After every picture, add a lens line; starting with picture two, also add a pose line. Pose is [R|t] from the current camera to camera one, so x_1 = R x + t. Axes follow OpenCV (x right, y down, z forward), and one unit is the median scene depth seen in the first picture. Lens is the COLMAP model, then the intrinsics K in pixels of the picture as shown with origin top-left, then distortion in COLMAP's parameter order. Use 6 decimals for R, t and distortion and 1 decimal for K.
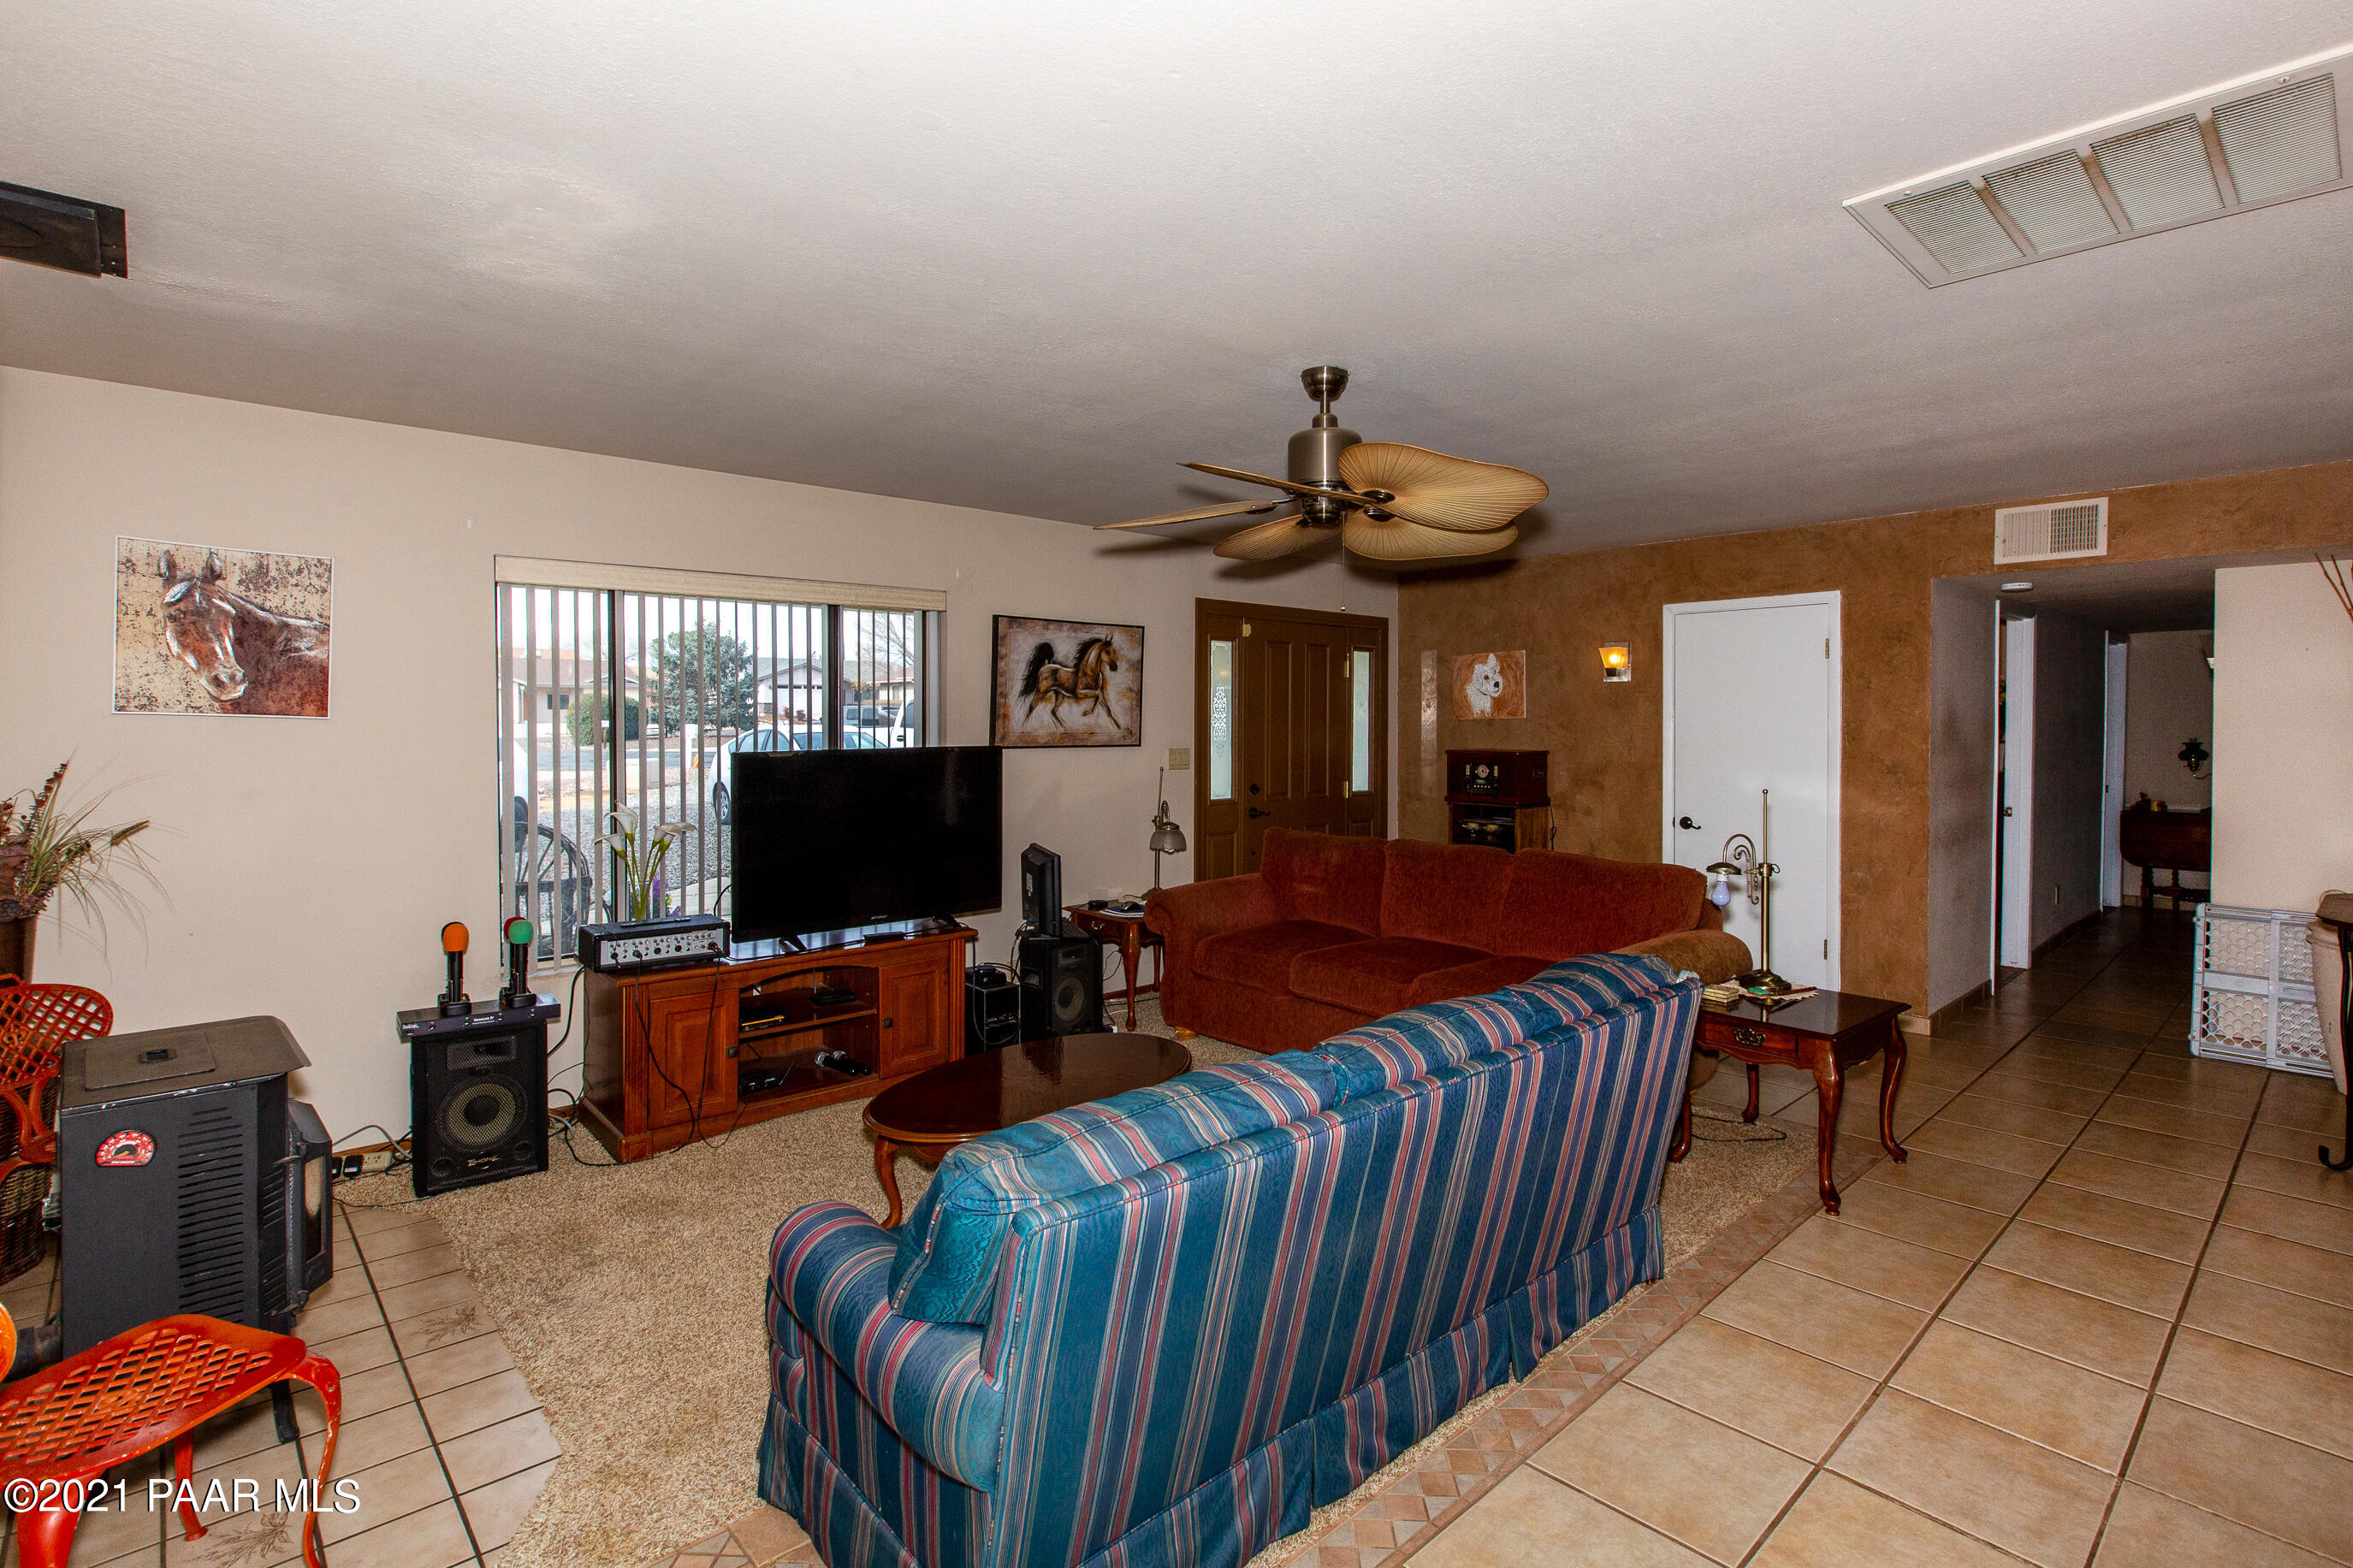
lens RADIAL K [[1155.4, 0, 1164.7], [0, 1155.4, 753.3], [0, 0, 1]] dist [0.000942, -0.000025]
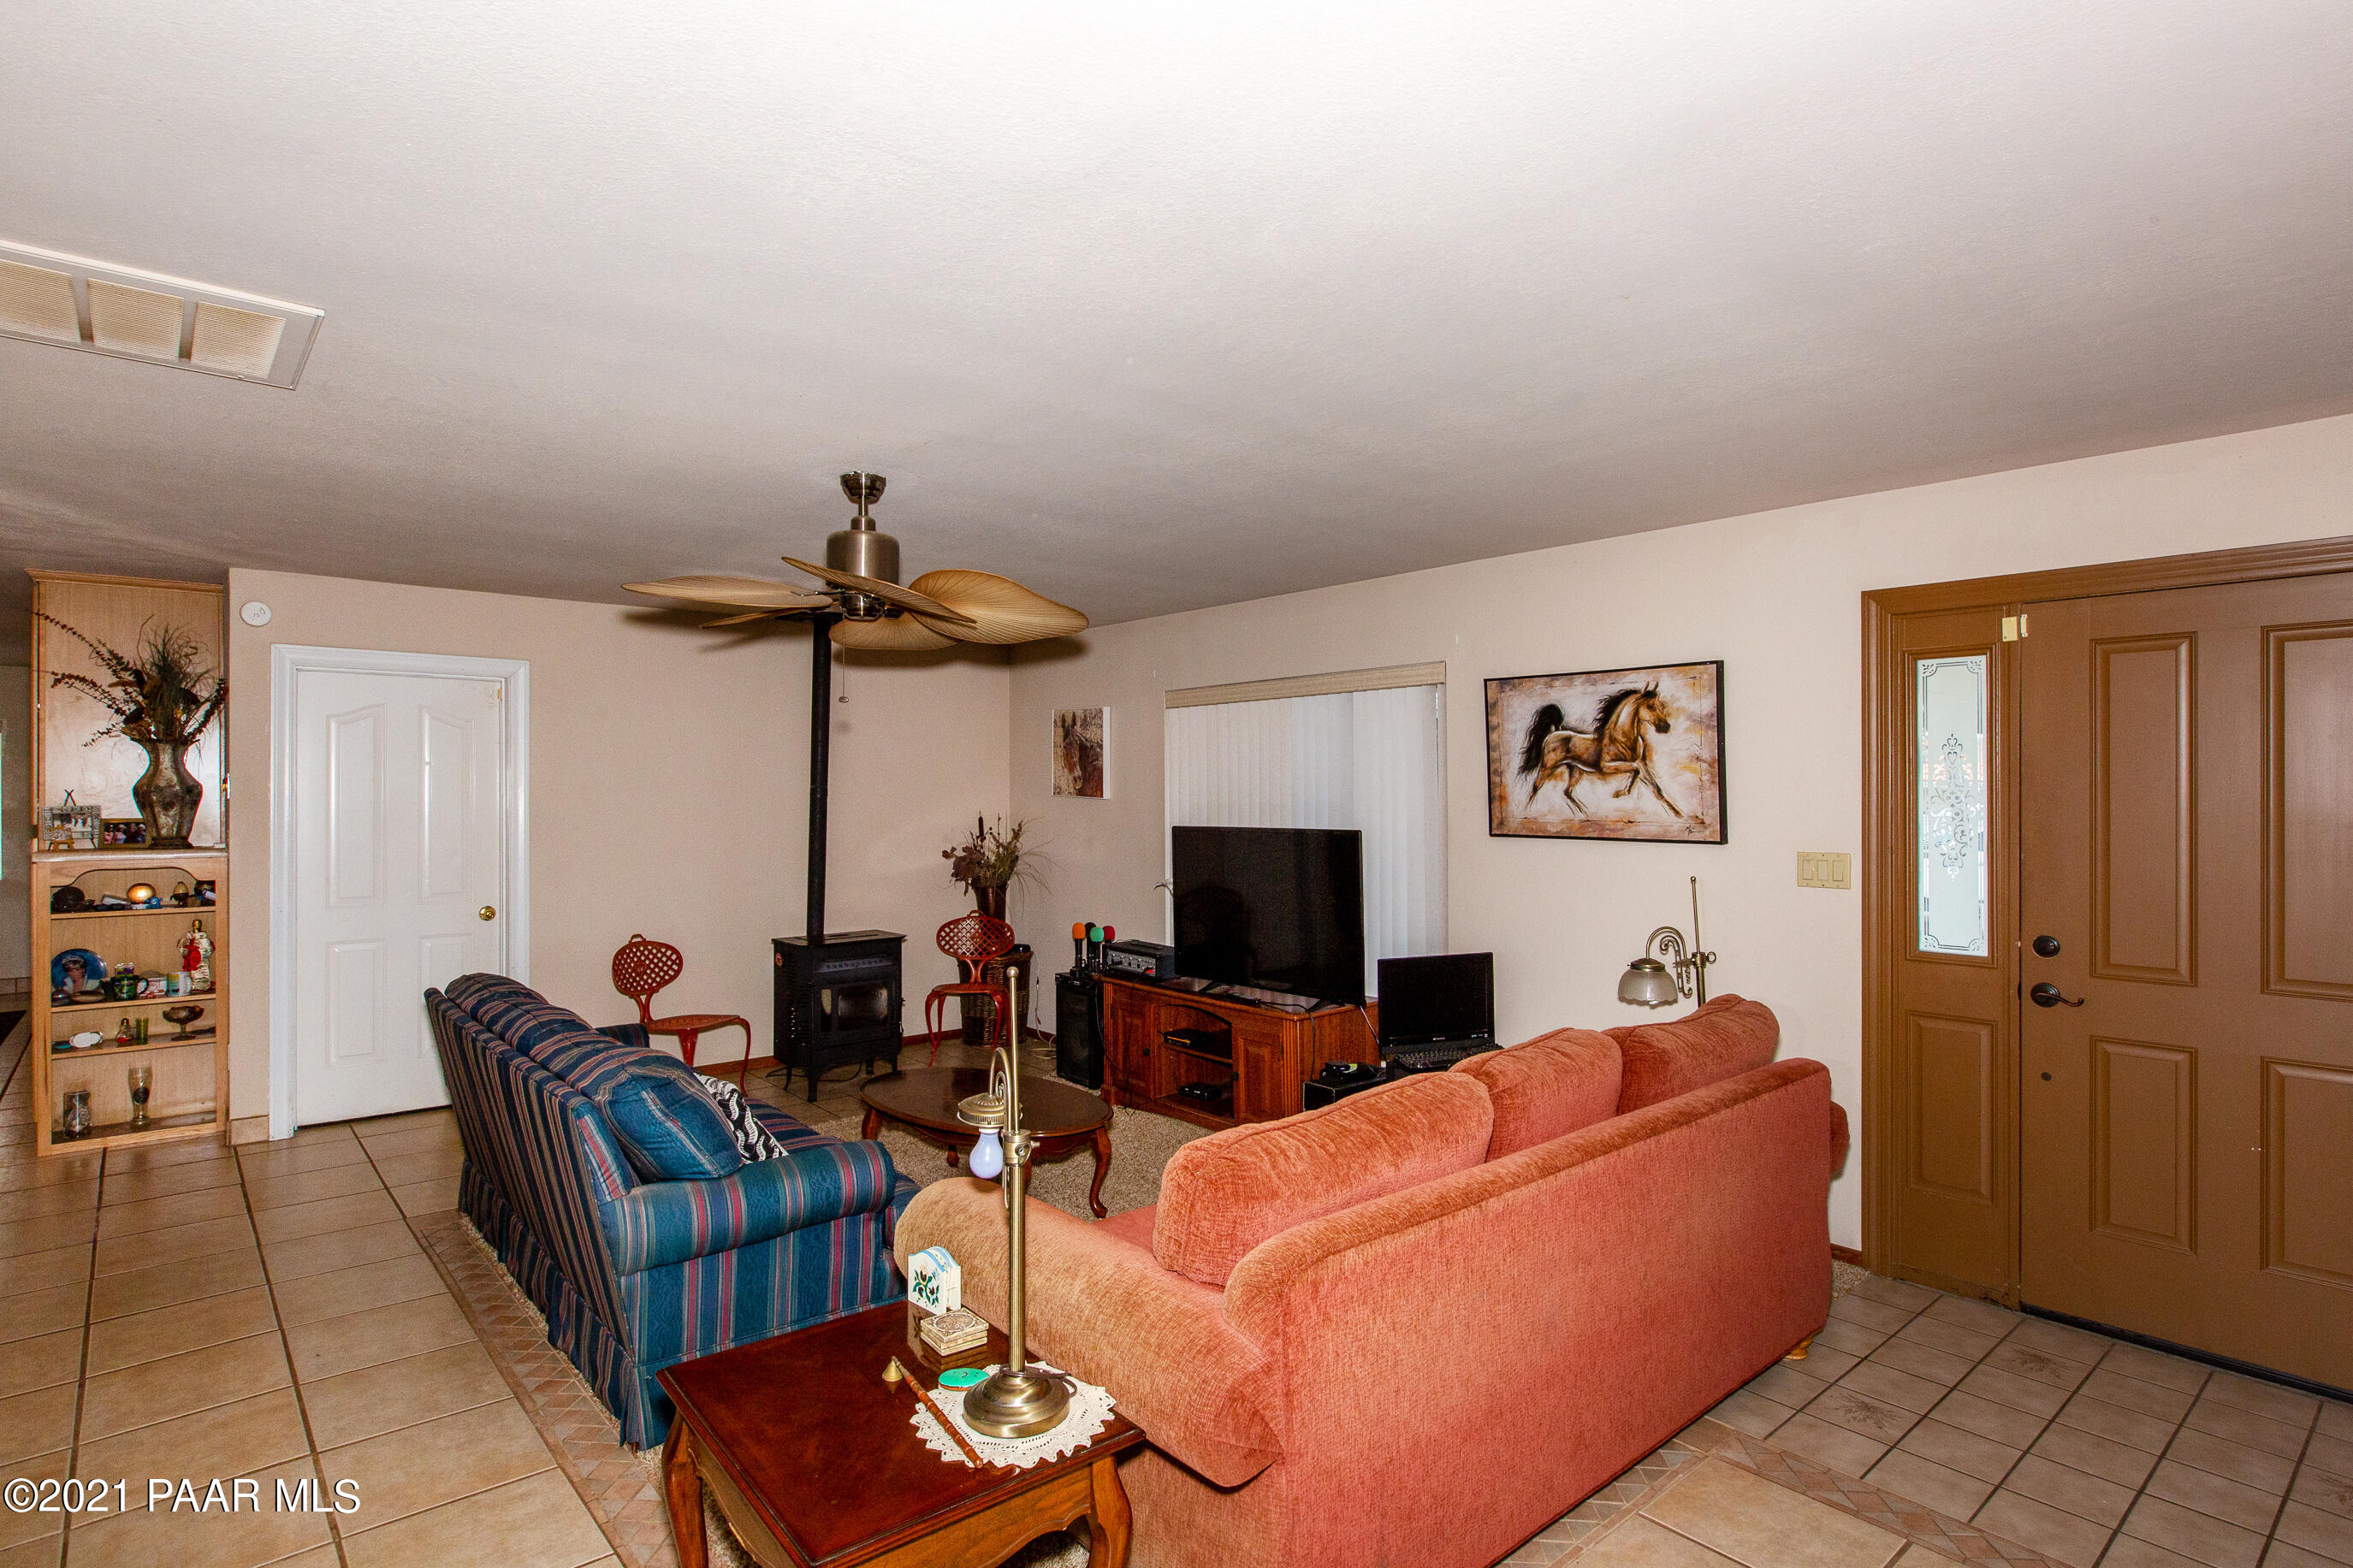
lens RADIAL K [[1186.5, 0, 1176.5], [0, 1186.5, 784.0], [0, 0, 1]] dist [-0.000889, -0.000085]
pose [[-0.024504, -0.007338, -0.999673, 0.701426], [-0.028961, 0.999559, -0.006627, -0.028783], [0.999280, 0.028789, -0.024705, 0.761493]]
